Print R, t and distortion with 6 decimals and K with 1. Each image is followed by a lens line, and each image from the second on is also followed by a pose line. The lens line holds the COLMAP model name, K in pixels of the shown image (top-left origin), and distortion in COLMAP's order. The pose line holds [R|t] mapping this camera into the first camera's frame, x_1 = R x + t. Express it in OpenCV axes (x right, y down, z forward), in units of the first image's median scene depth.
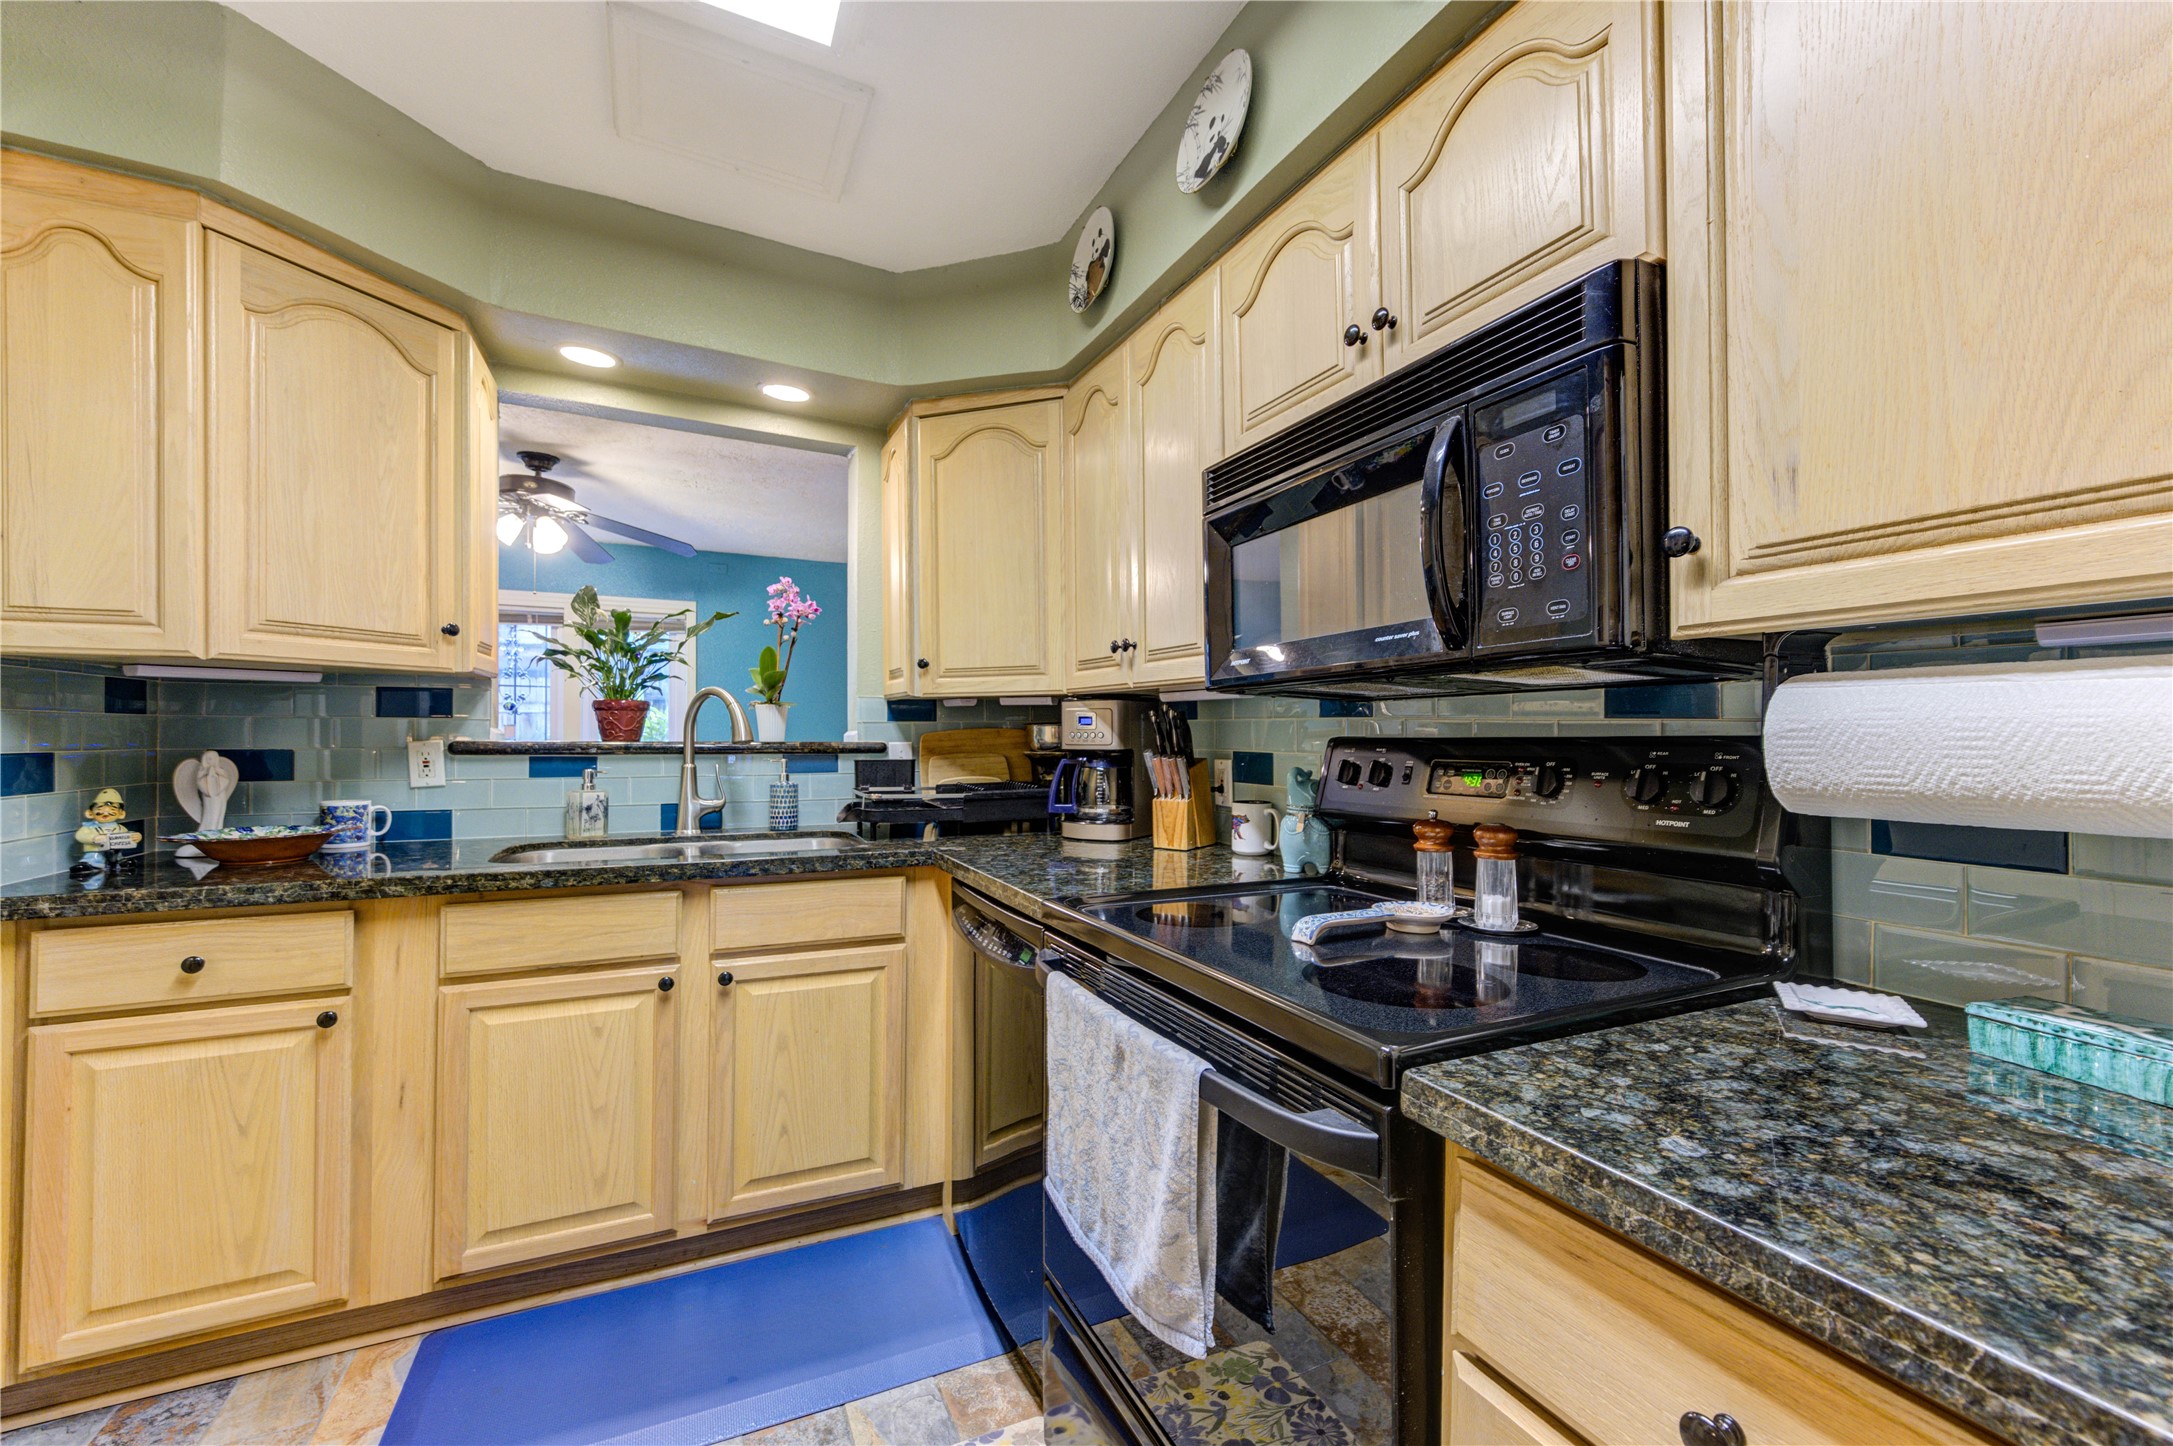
lens RADIAL K [[850.1, 0, 1124.1], [0, 850.1, 726.2], [0, 0, 1]] dist [0.000814, 0.000020]
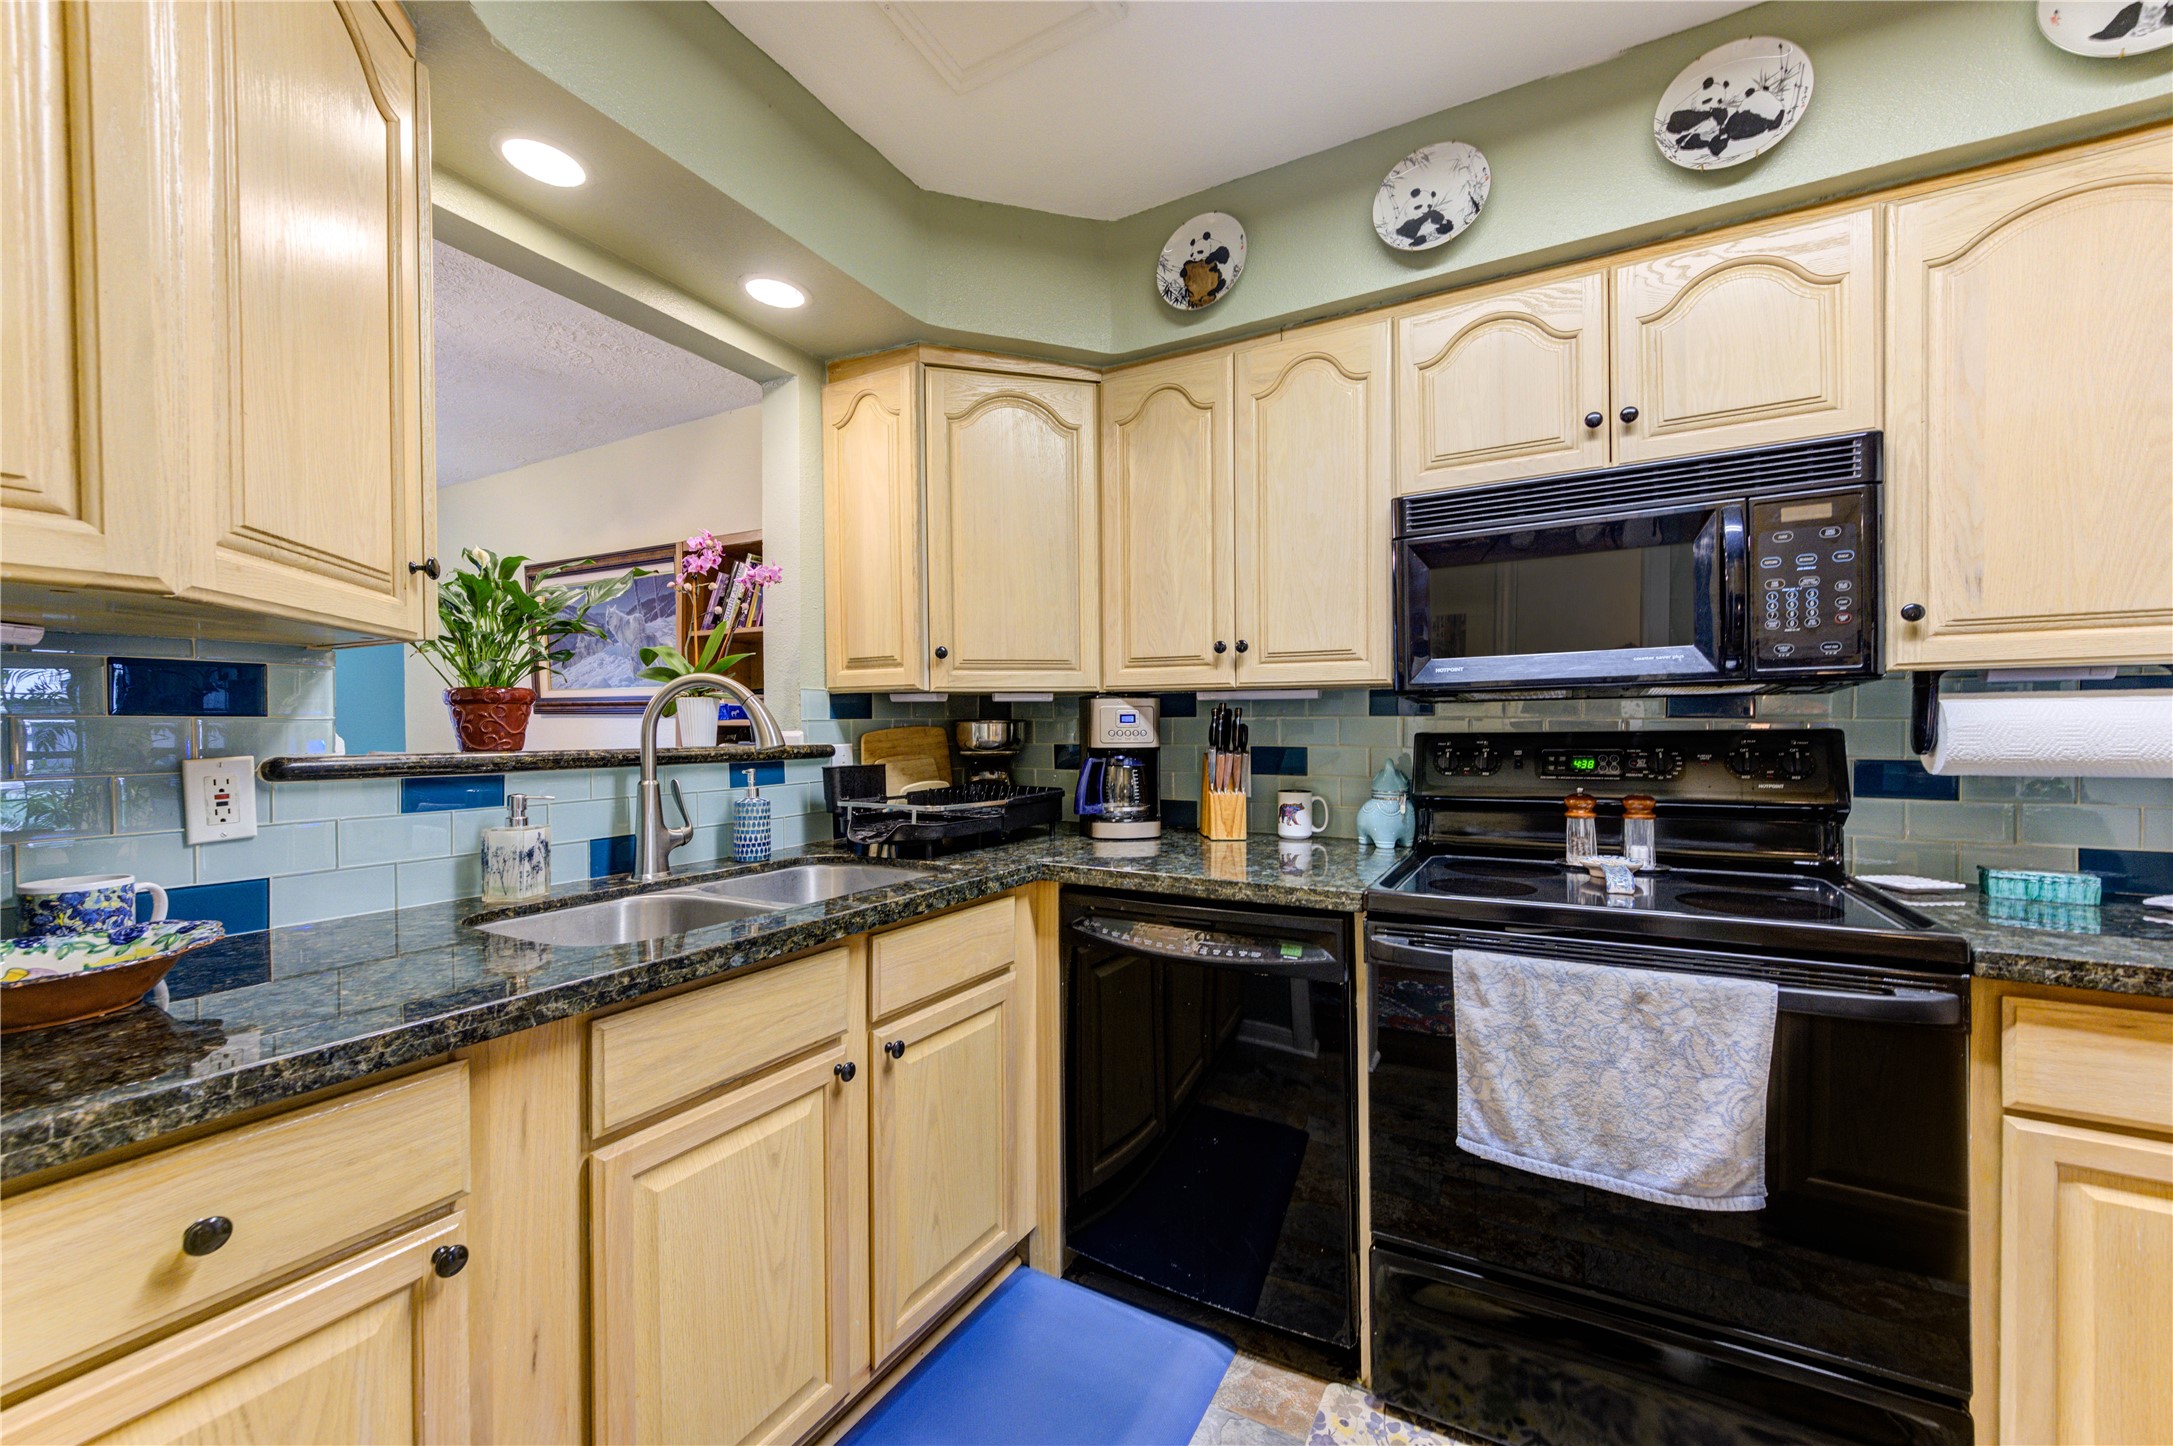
lens RADIAL K [[850.1, 0, 1096.2], [0, 850.1, 733.8], [0, 0, 1]] dist [0.000814, 0.000020]
pose [[0.825423, -0.013279, 0.564358, -0.800405], [0.003110, 0.999815, 0.018977, -0.009445], [-0.564506, -0.013909, 0.825312, 0.268469]]
